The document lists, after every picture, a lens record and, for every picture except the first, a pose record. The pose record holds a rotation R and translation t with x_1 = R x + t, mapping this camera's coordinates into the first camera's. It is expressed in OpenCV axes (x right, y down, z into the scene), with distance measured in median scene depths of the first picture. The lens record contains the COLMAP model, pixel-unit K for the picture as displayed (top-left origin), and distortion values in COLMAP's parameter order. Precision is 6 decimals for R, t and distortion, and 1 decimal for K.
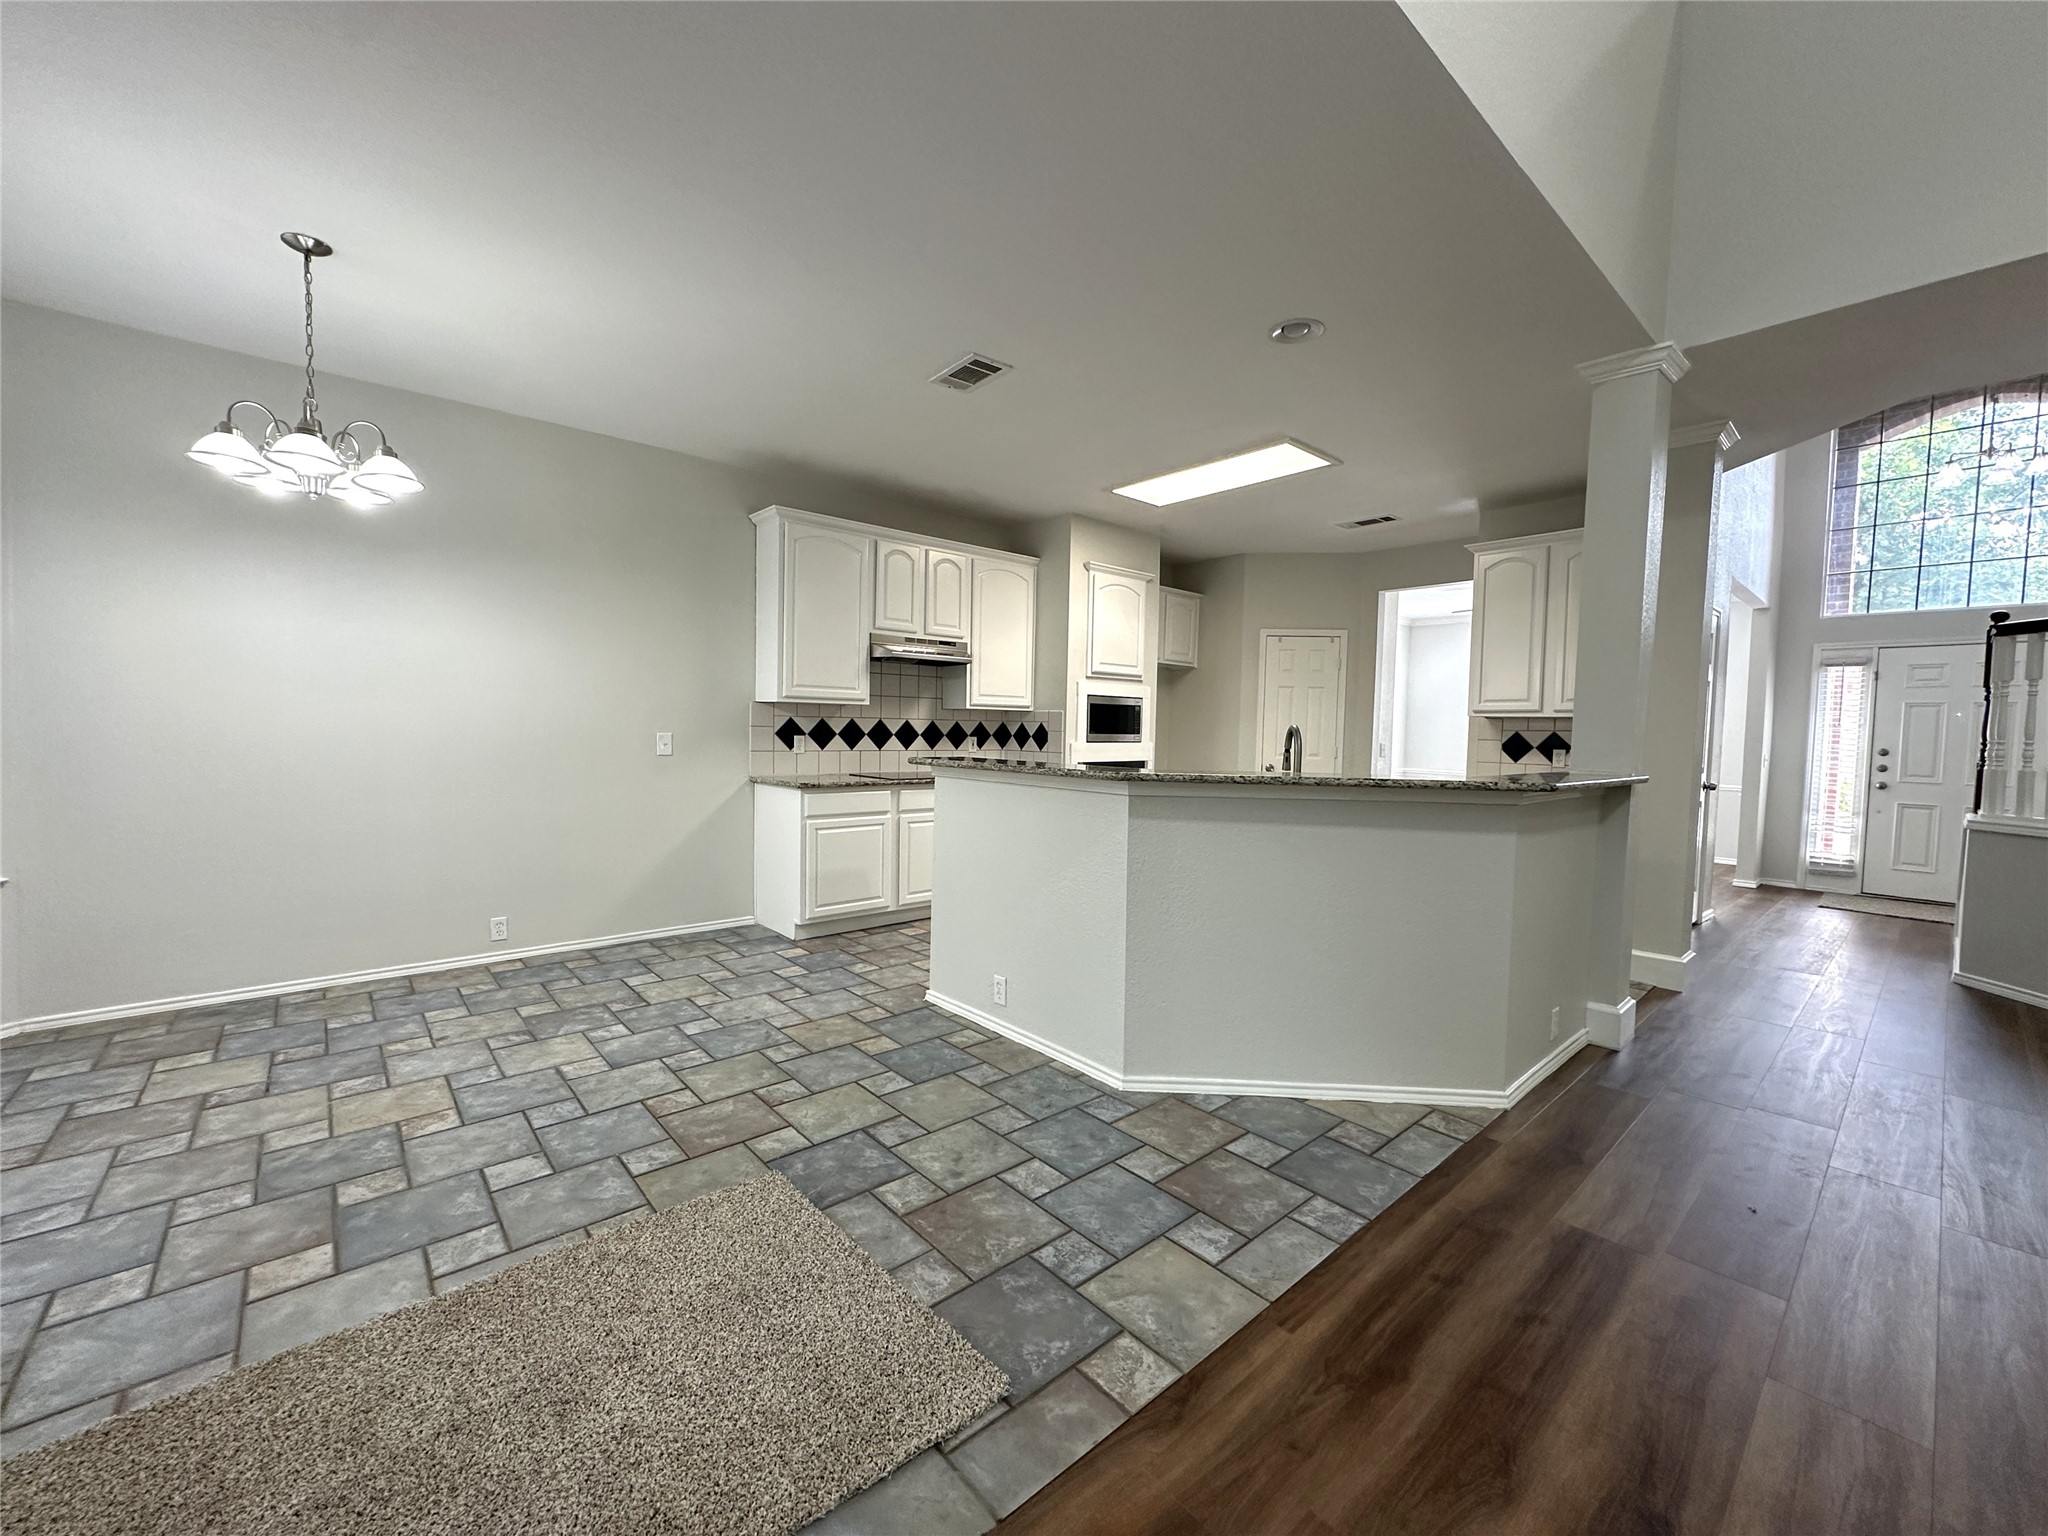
lens RADIAL K [[818.7, 0, 1024.0], [0, 818.7, 768.0], [0, 0, 1]] dist [0.000223, 0.000089]
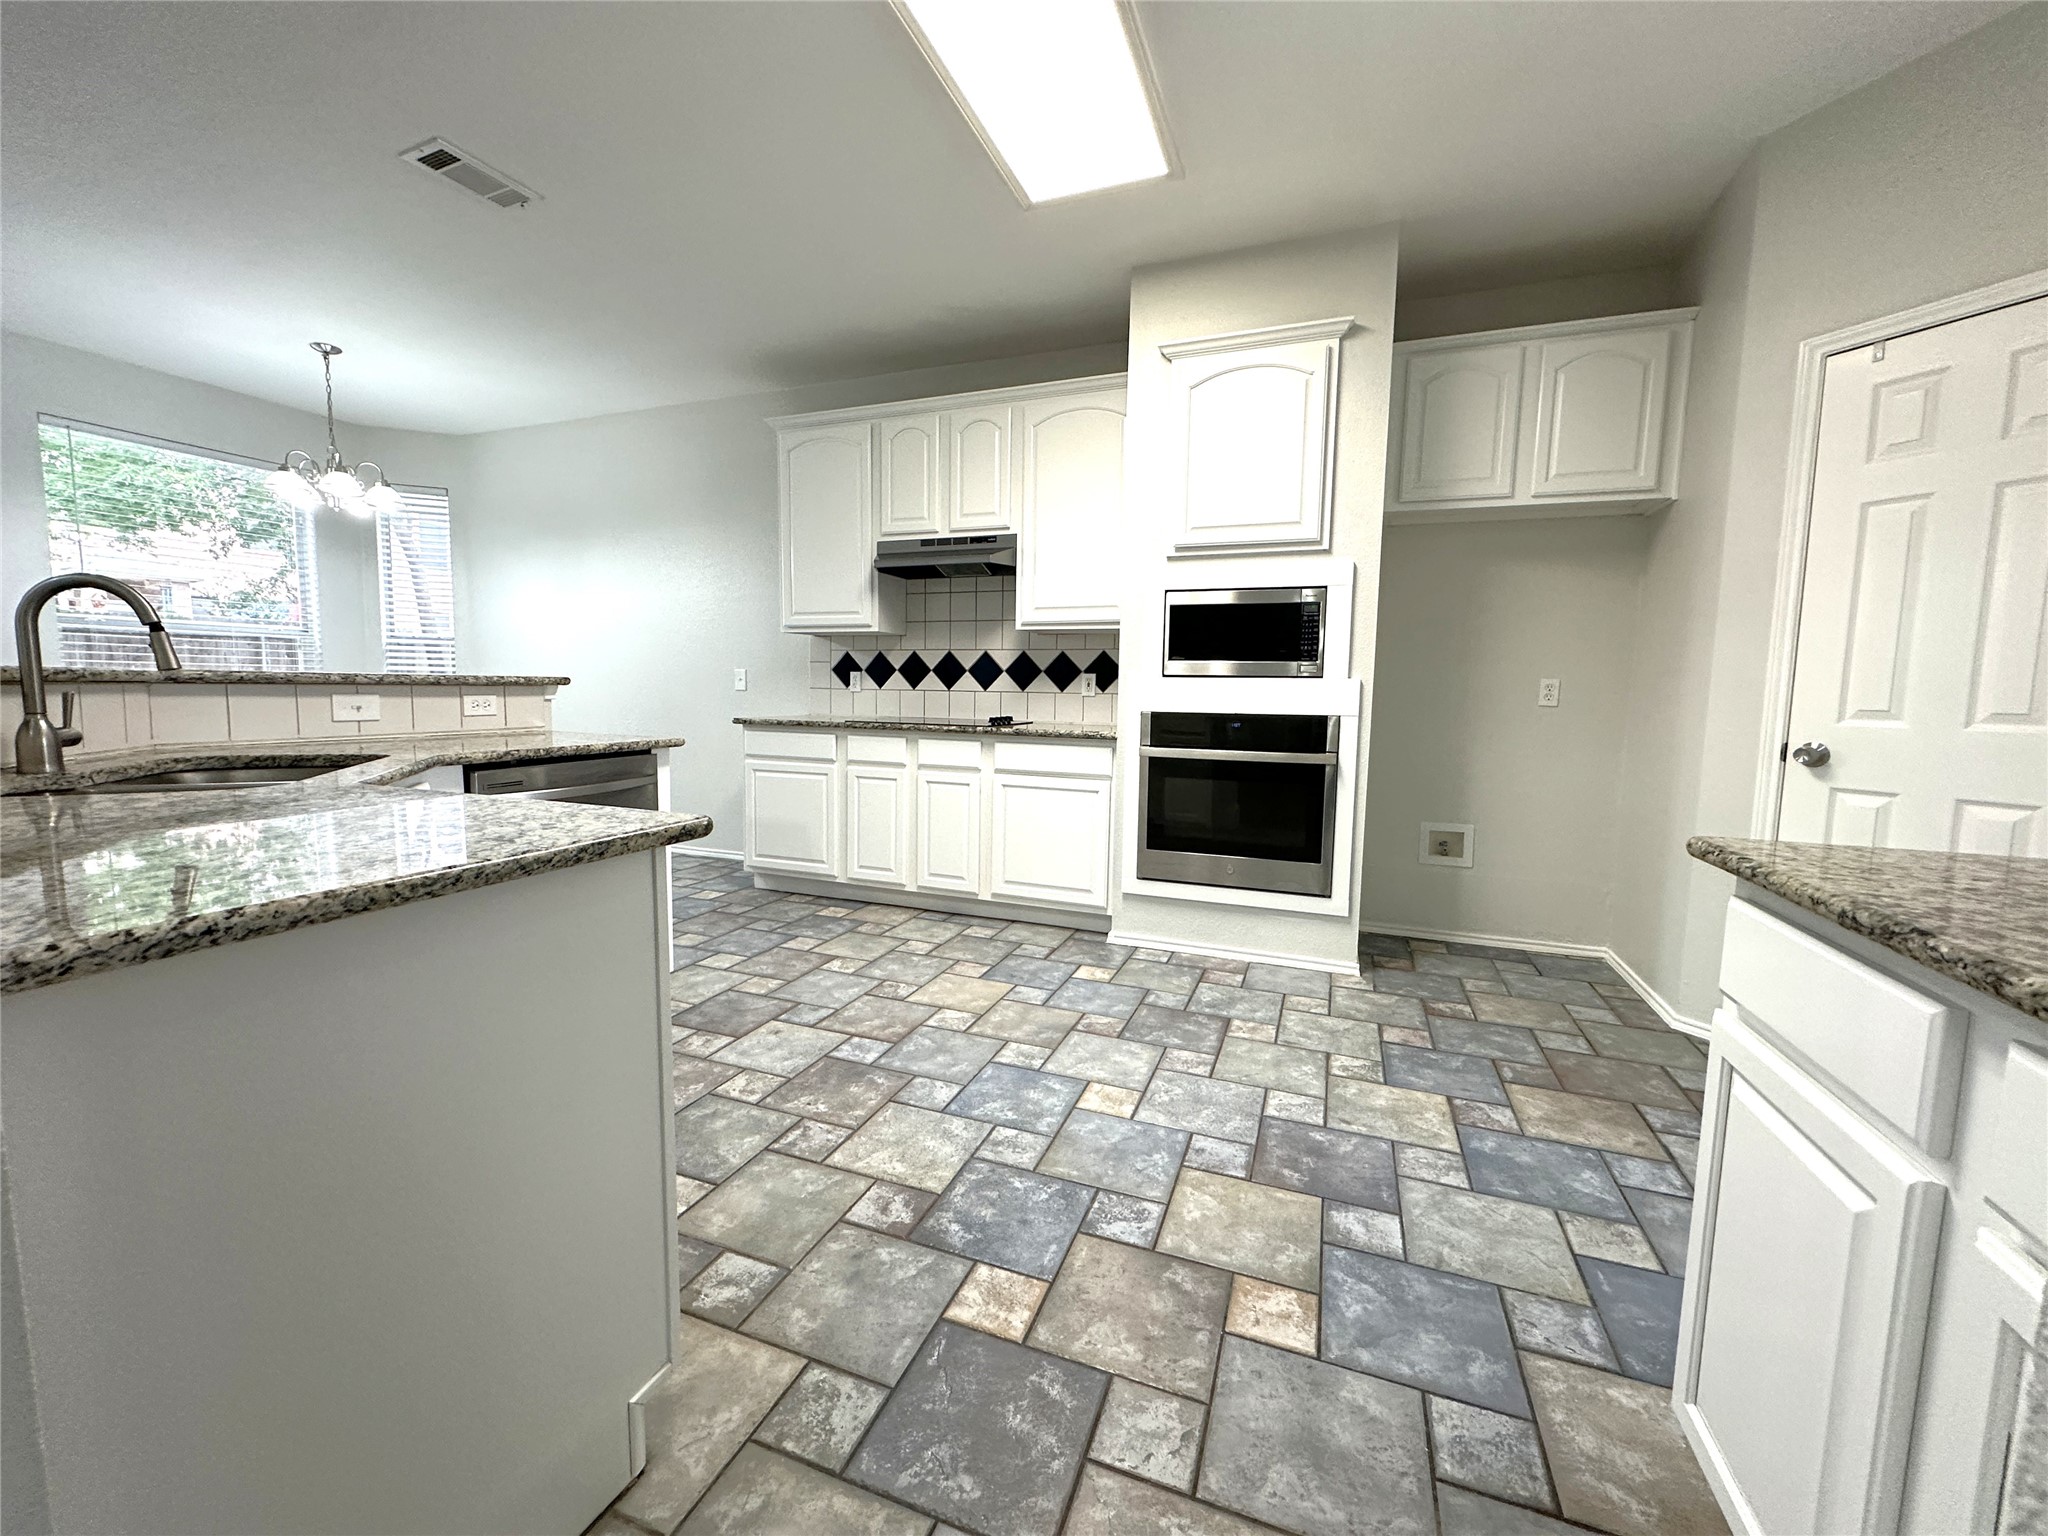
lens RADIAL K [[818.7, 0, 1024.0], [0, 818.7, 768.0], [0, 0, 1]] dist [0.000223, 0.000089]
pose [[0.461307, 0.075106, -0.884056, 0.861697], [-0.051974, 0.996987, 0.057580, 0.005858], [0.885717, 0.019385, 0.463821, 1.064124]]
